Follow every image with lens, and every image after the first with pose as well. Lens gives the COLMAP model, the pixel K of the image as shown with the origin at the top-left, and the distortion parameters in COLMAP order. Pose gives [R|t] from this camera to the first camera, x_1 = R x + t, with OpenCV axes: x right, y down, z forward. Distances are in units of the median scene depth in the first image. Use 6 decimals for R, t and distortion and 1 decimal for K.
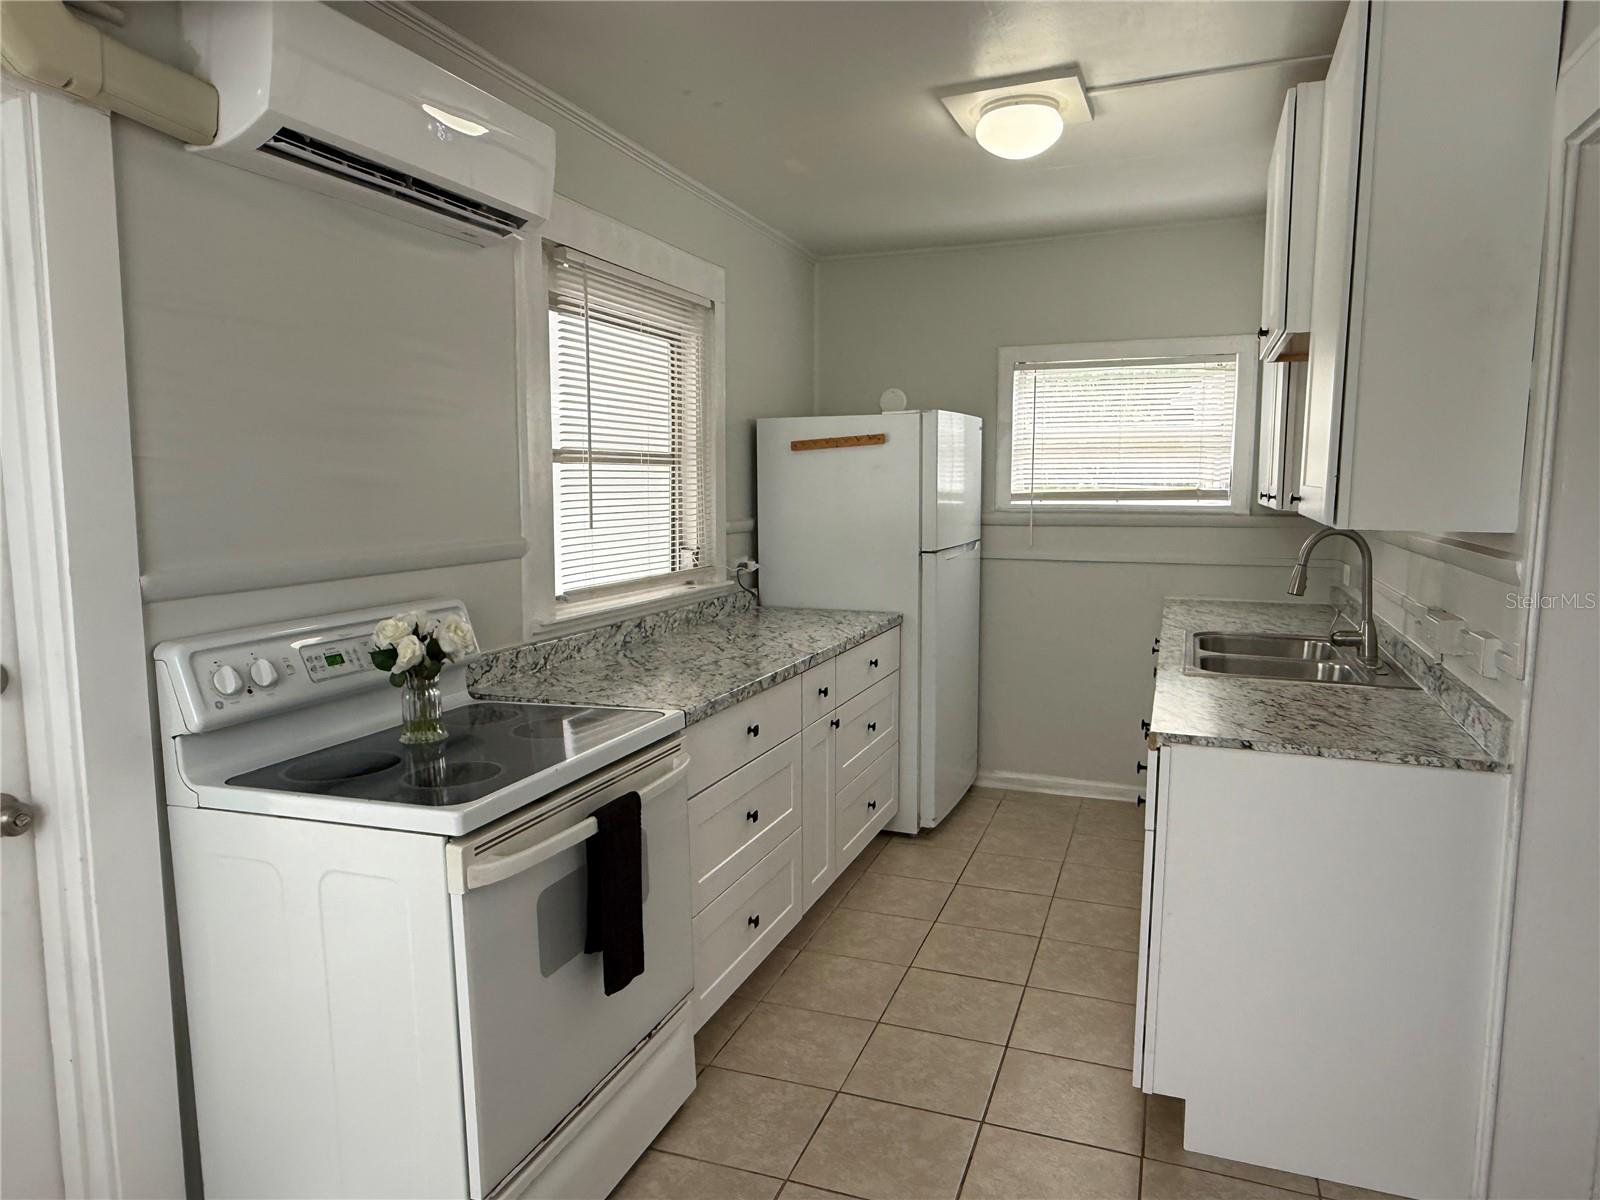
lens RADIAL K [[1027.7, 0, 800.5], [0, 1027.7, 604.6], [0, 0, 1]] dist [0.001797, 0.002104]
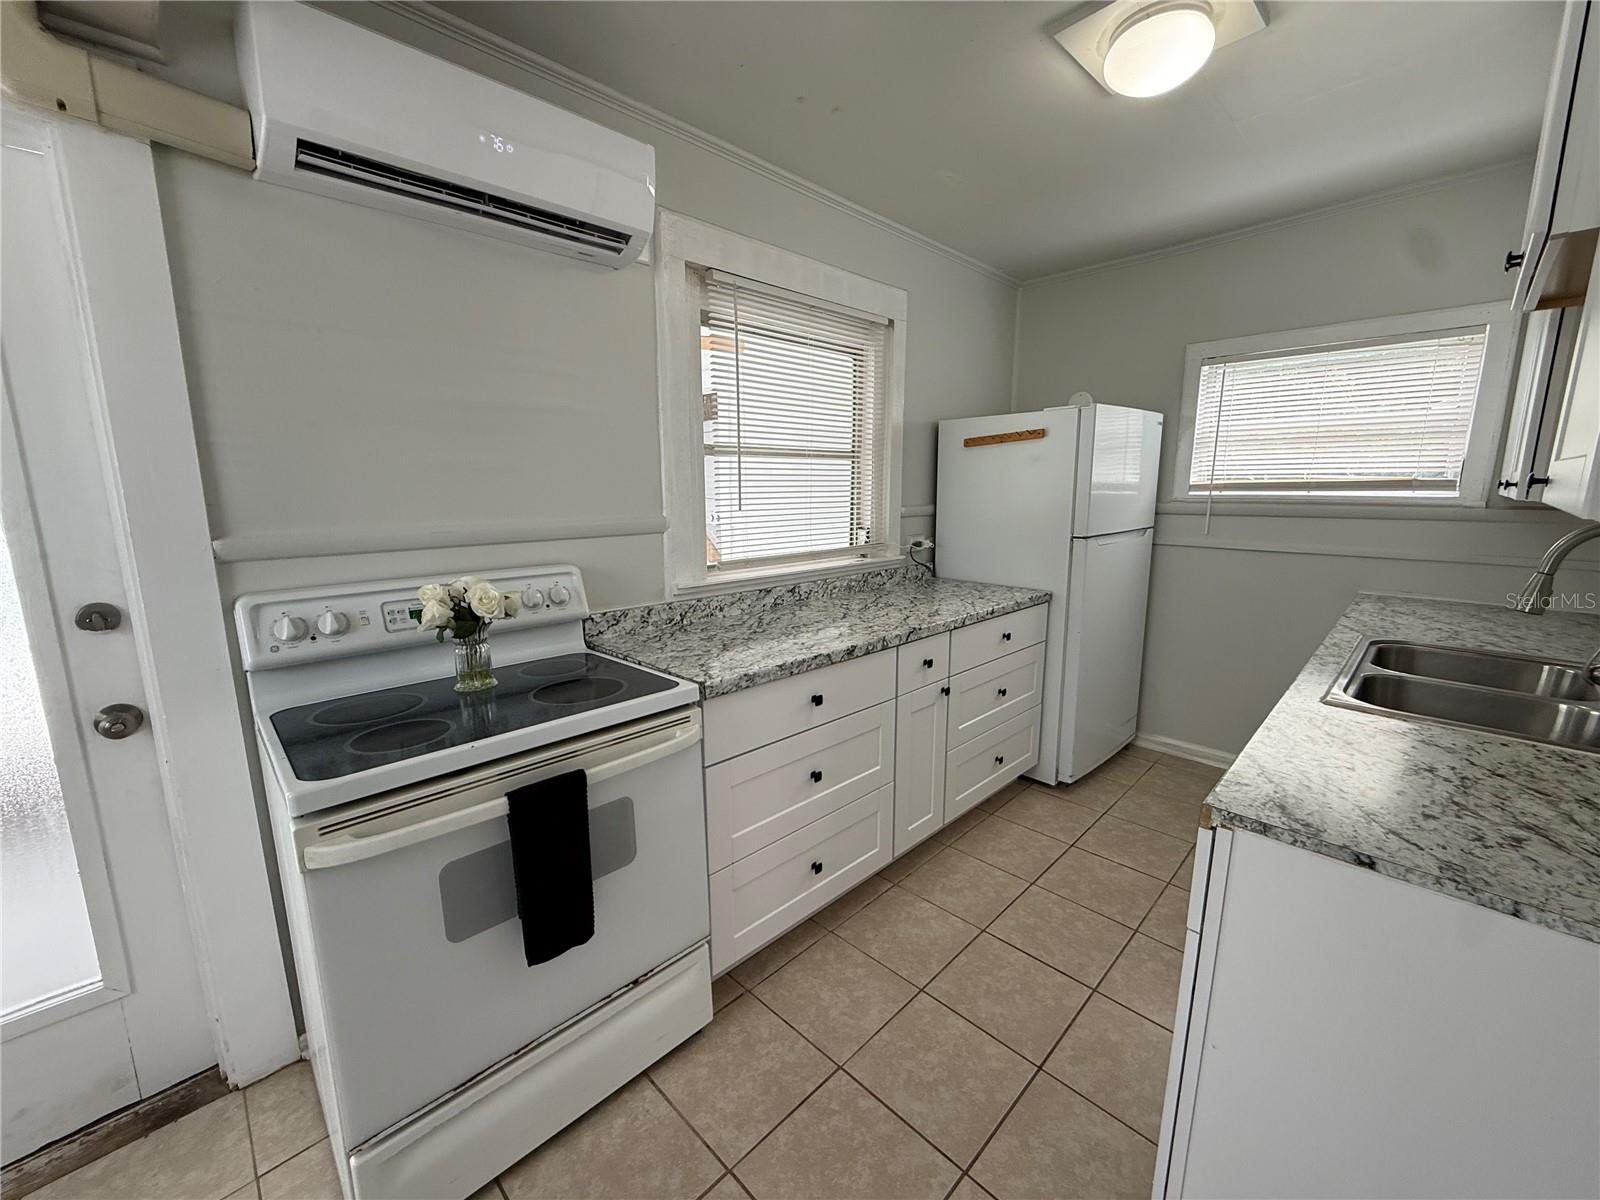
lens RADIAL K [[637.2, 0, 801.7], [0, 637.2, 599.3], [0, 0, 1]] dist [-0.000084, 0.000429]
pose [[0.908604, 0.073043, -0.411223, 0.187525], [-0.047593, 0.996282, 0.071807, -0.027400], [0.414939, -0.045672, 0.908702, 0.352009]]
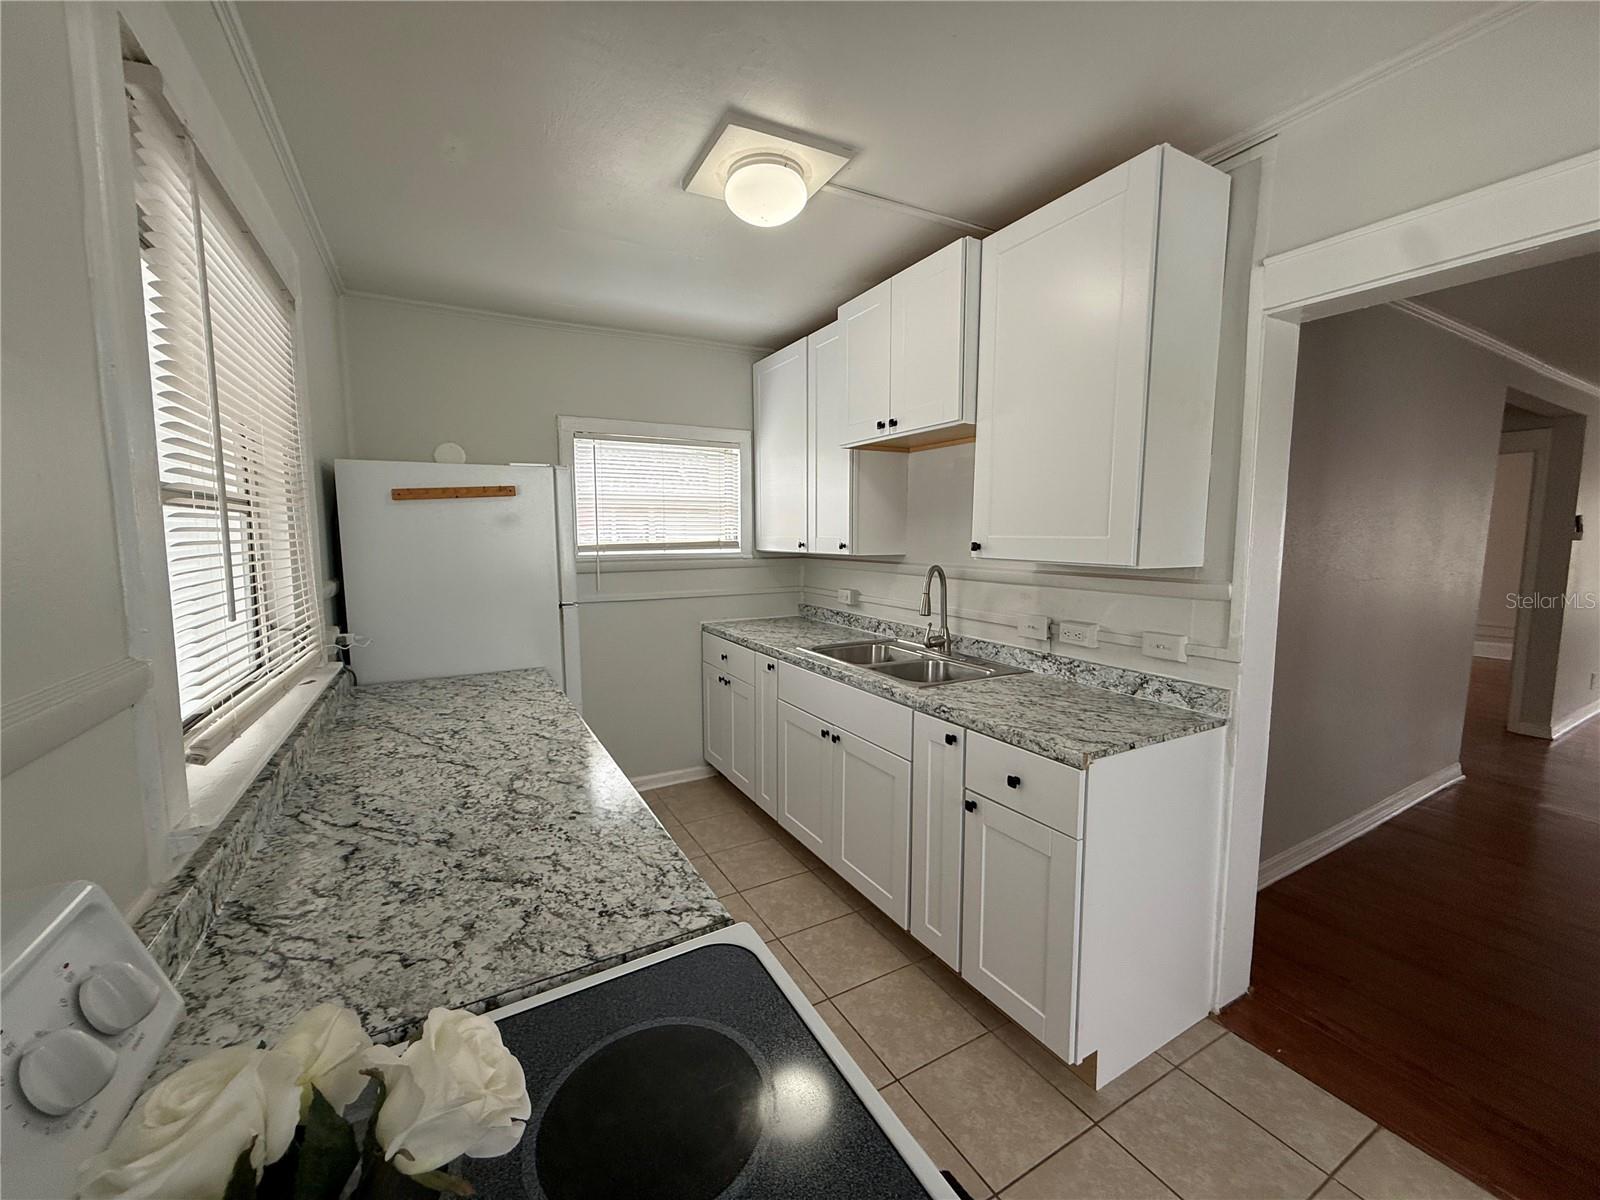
lens RADIAL K [[637.2, 0, 798.4], [0, 637.2, 595.6], [0, 0, 1]] dist [-0.000084, 0.000429]
pose [[0.643505, -0.073945, 0.761862, -0.280943], [0.093190, 0.995487, 0.017908, -0.067418], [-0.759748, 0.059474, 0.647492, 0.563522]]
